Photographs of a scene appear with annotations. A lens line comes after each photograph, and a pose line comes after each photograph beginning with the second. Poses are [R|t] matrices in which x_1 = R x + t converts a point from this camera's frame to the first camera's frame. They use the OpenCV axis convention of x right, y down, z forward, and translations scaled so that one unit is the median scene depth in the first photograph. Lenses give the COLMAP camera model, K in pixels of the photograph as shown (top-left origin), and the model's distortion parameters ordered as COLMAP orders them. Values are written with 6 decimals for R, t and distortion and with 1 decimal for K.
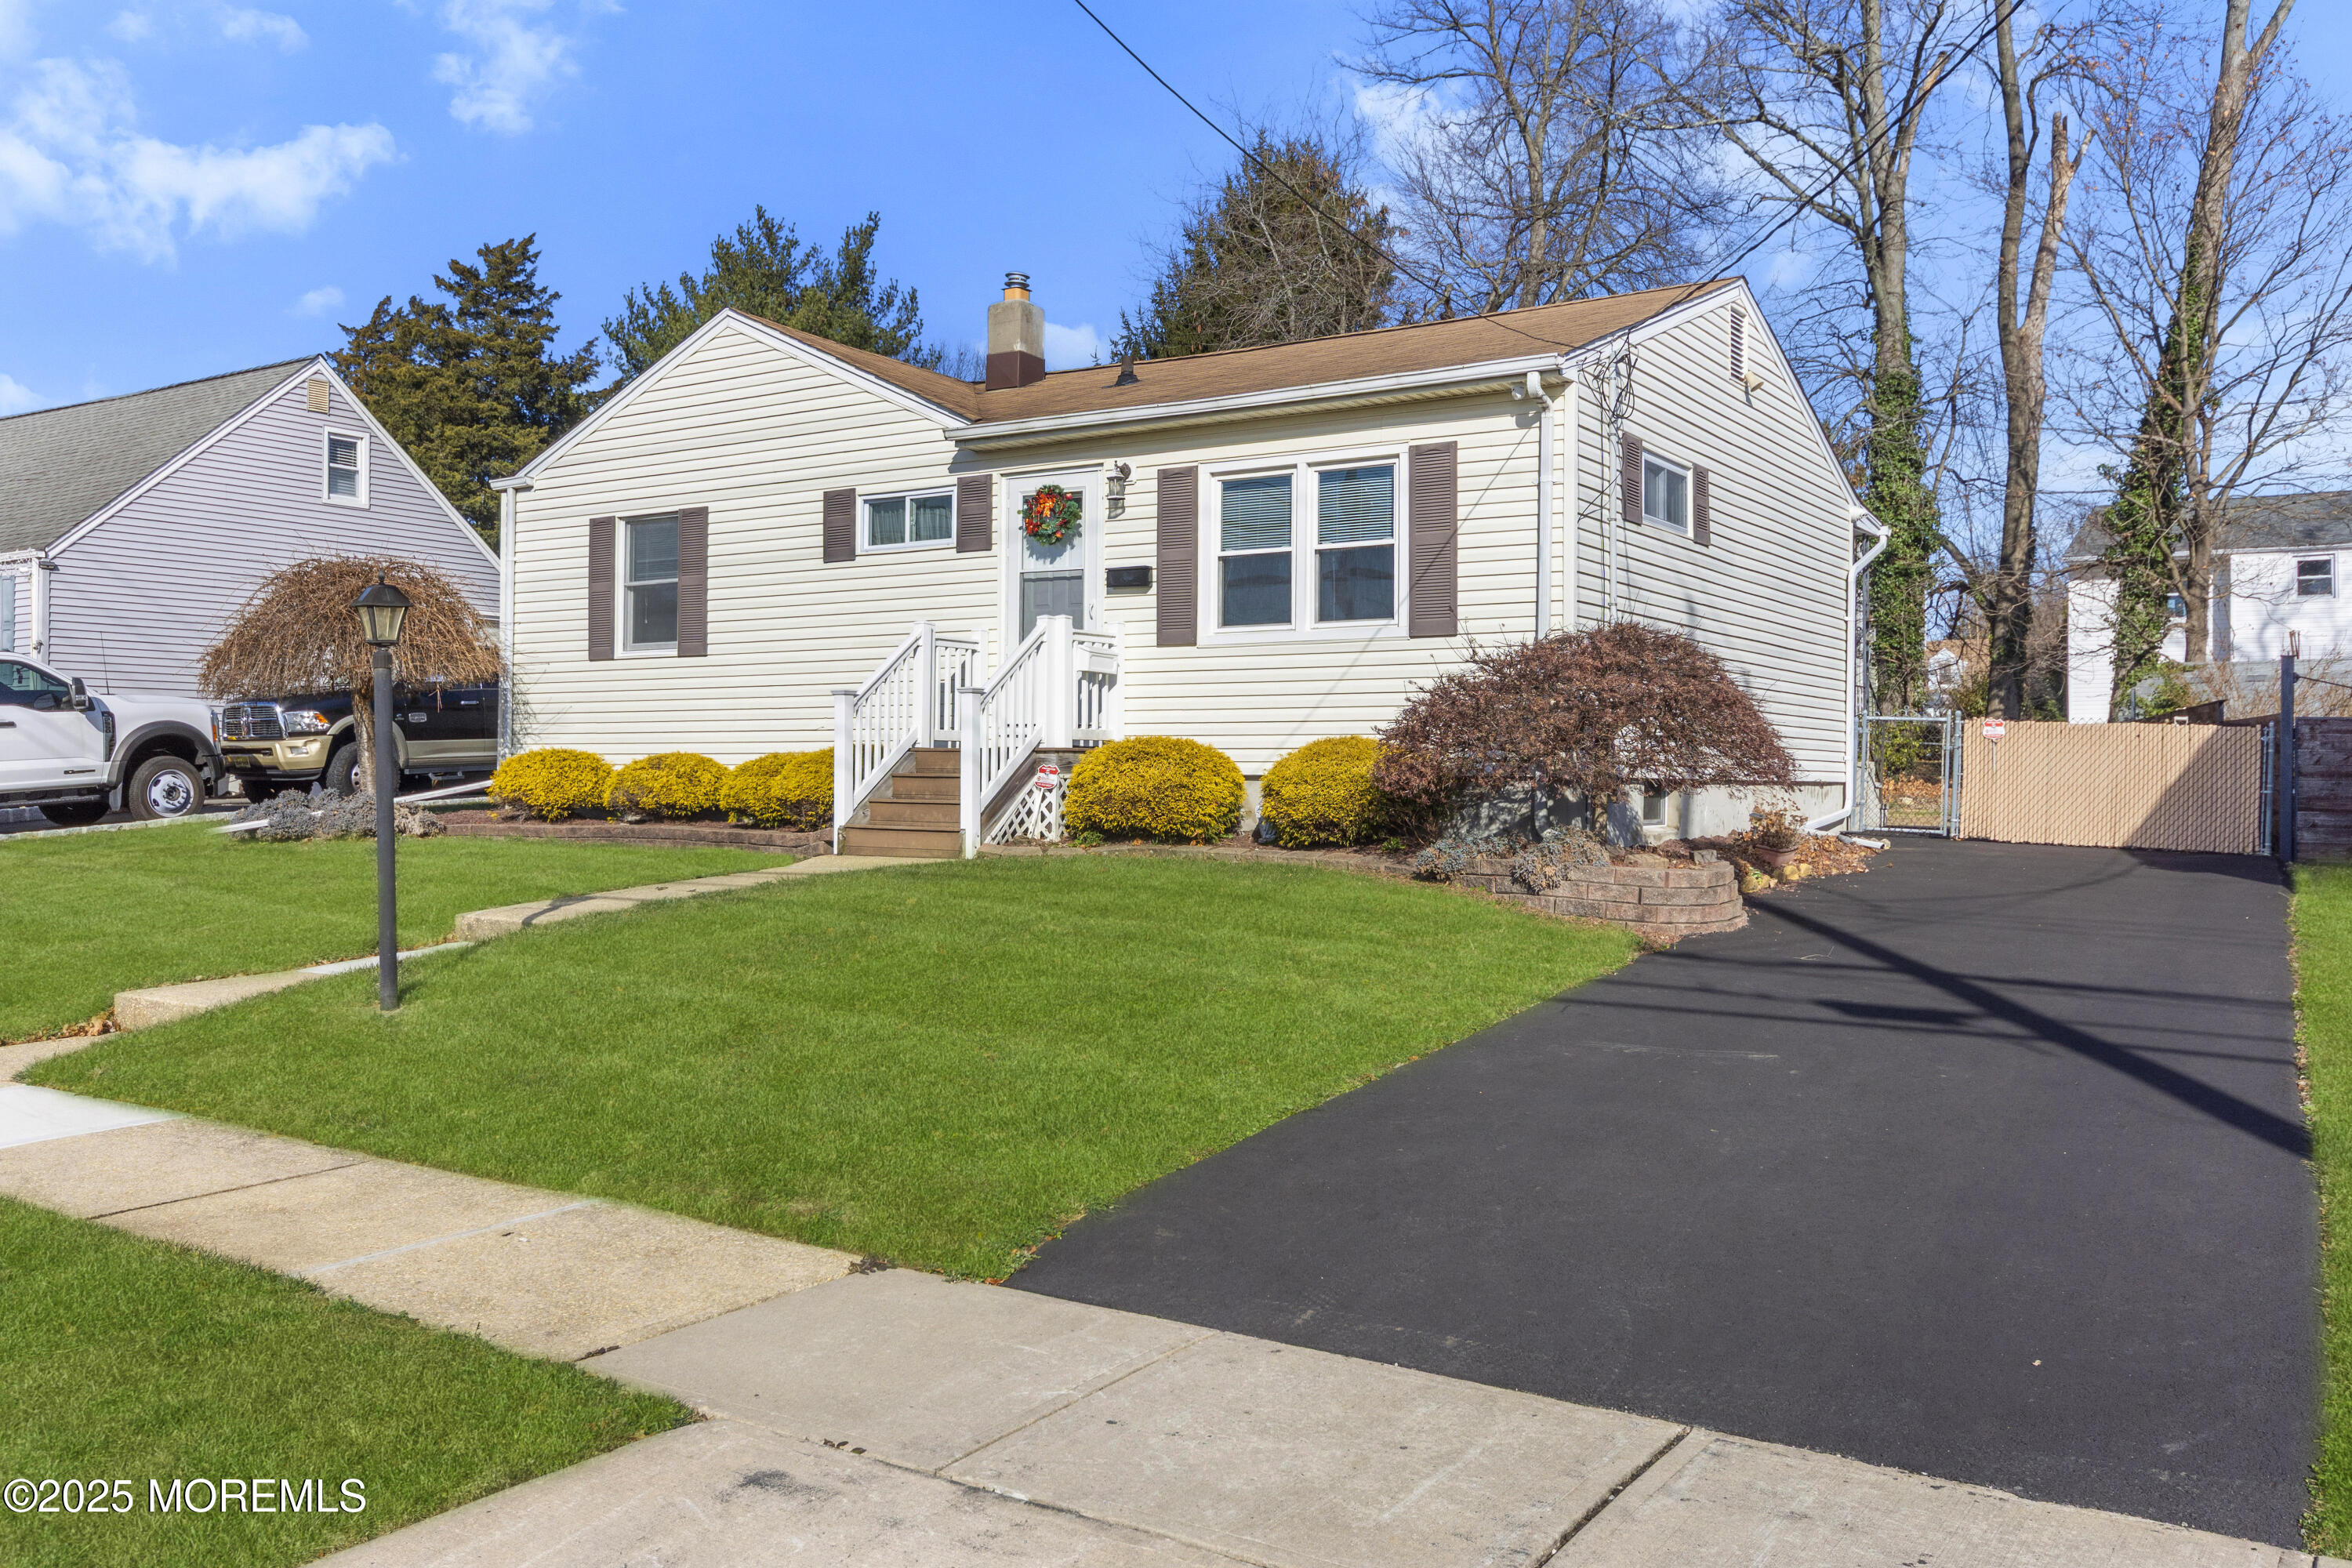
lens RADIAL K [[1861.1, 0, 1176.7], [0, 1861.1, 789.5], [0, 0, 1]] dist [-0.006920, -0.000745]
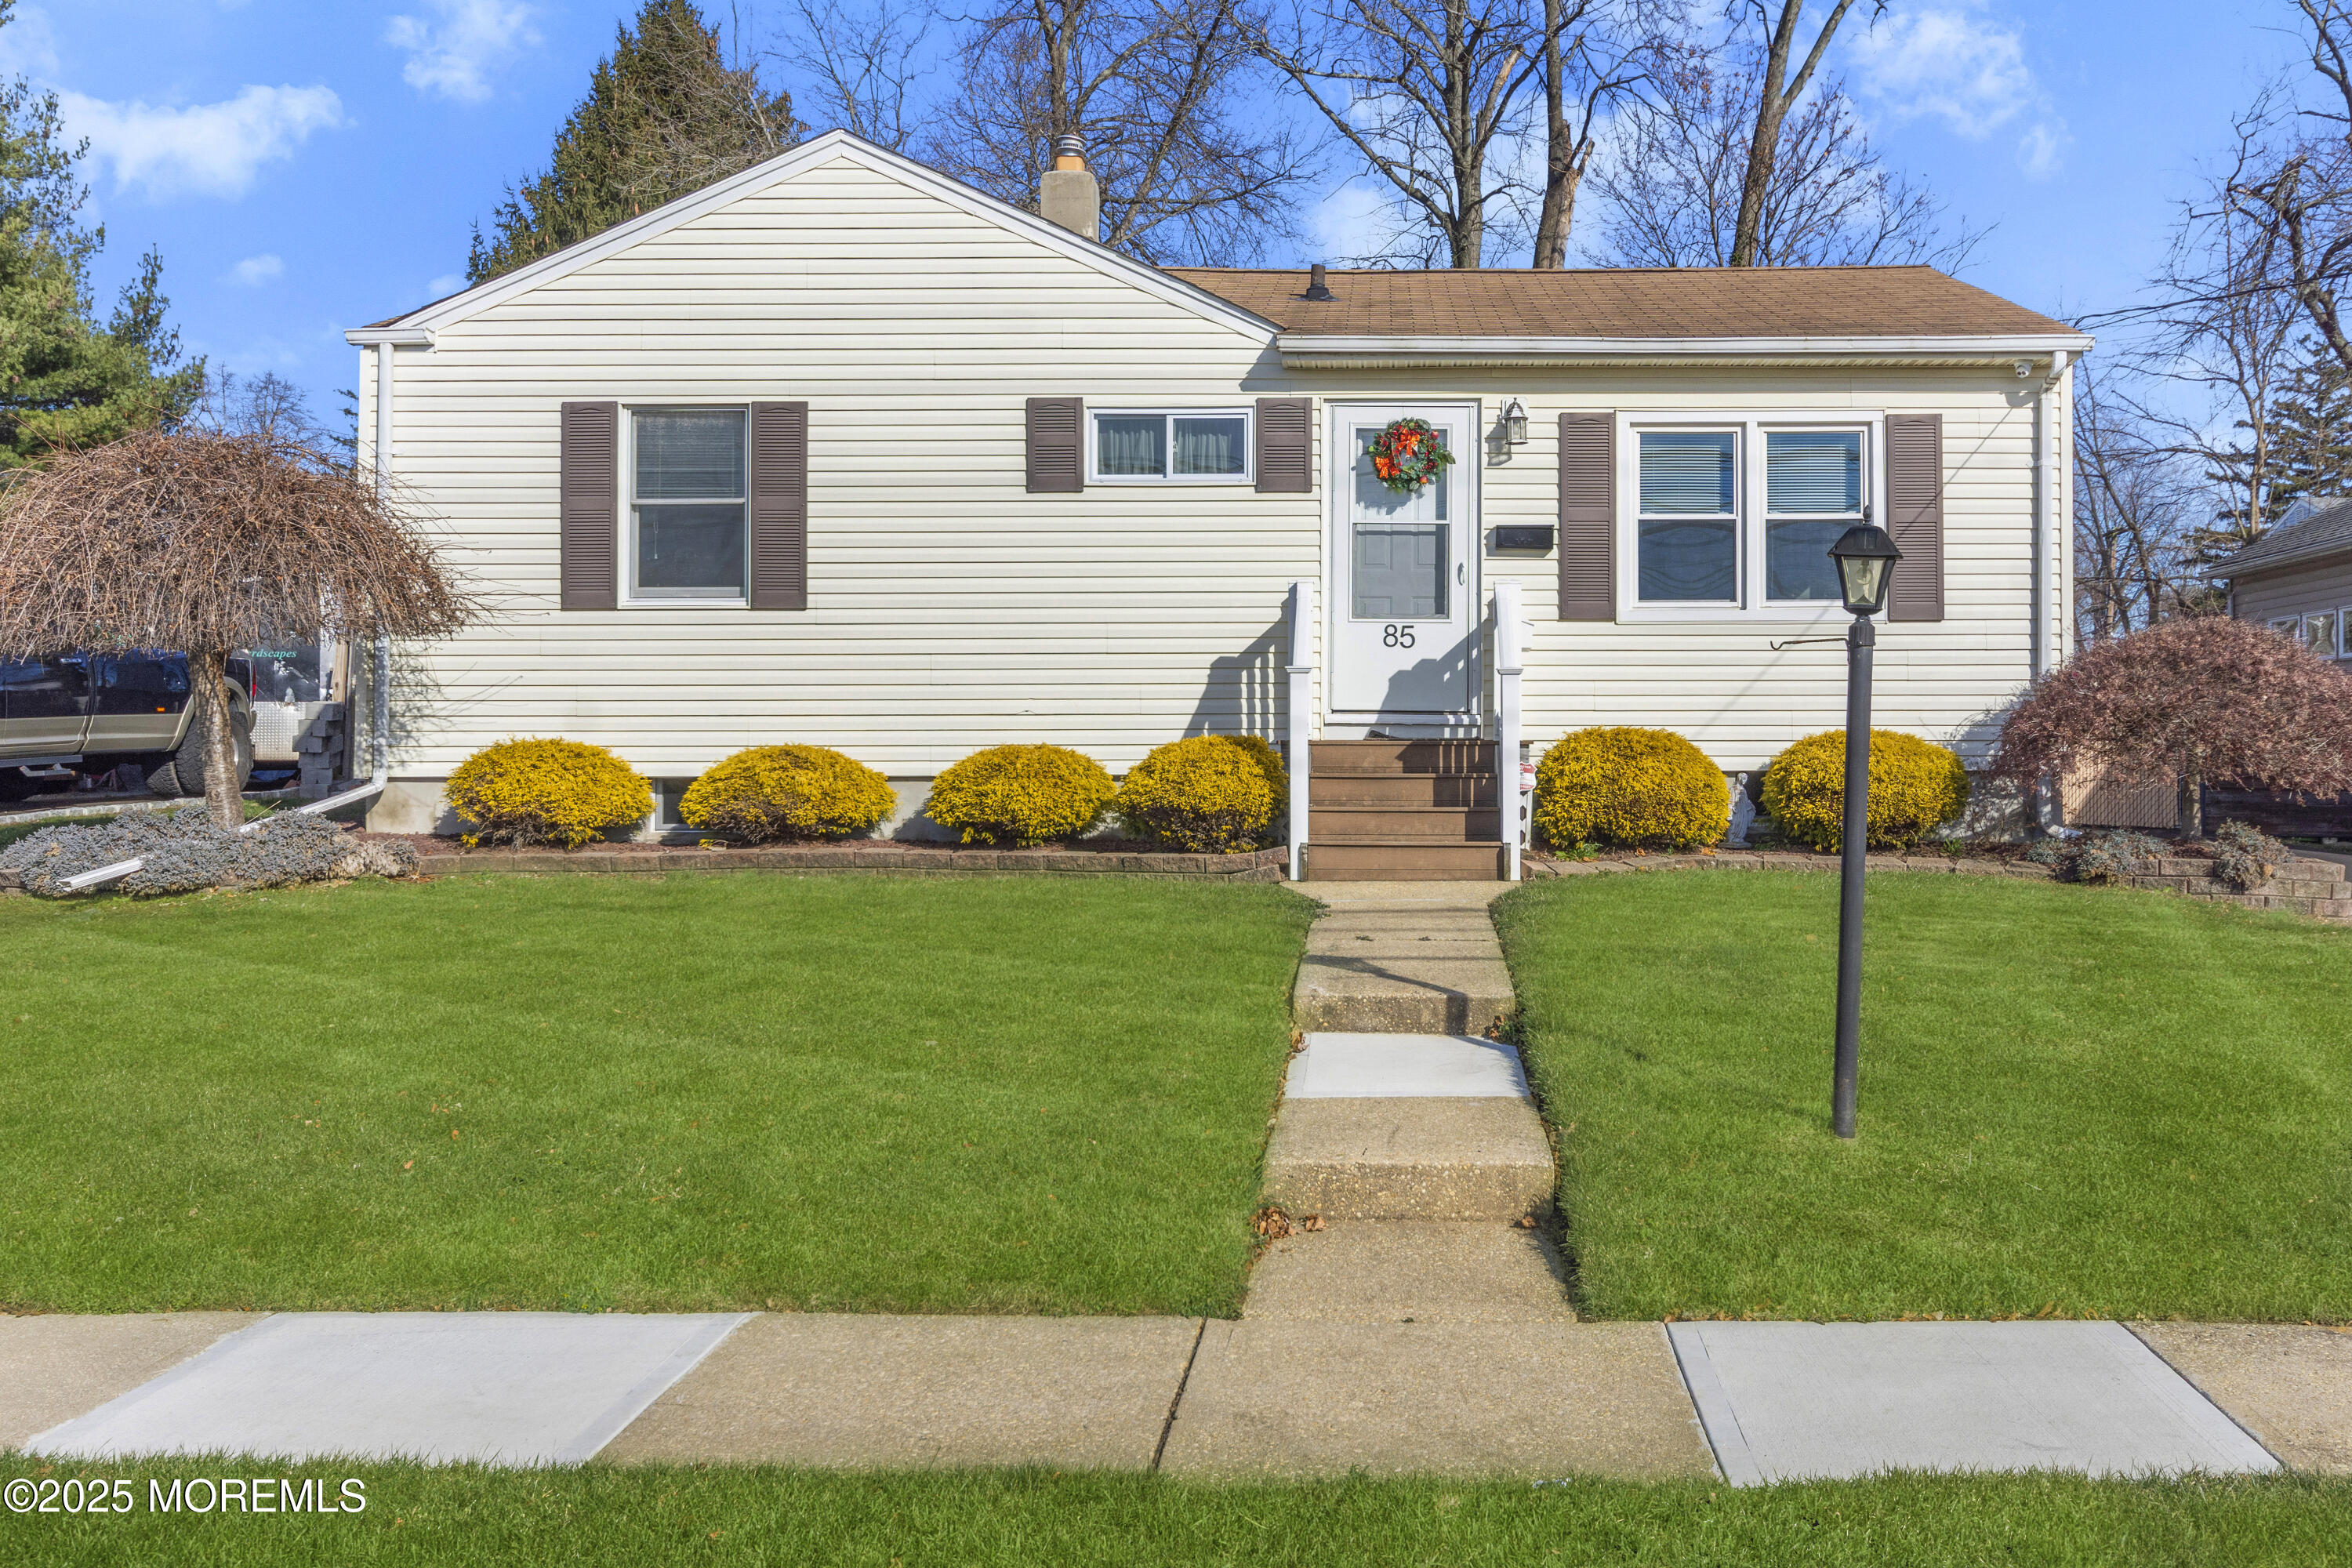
lens RADIAL K [[2043.0, 0, 1176.3], [0, 2043.0, 772.0], [0, 0, 1]] dist [-0.001431, -0.003371]
pose [[0.841461, -0.010979, 0.540206, -0.632069], [0.009842, 0.999939, 0.004992, -0.013459], [-0.540228, 0.001116, 0.841518, 0.293619]]
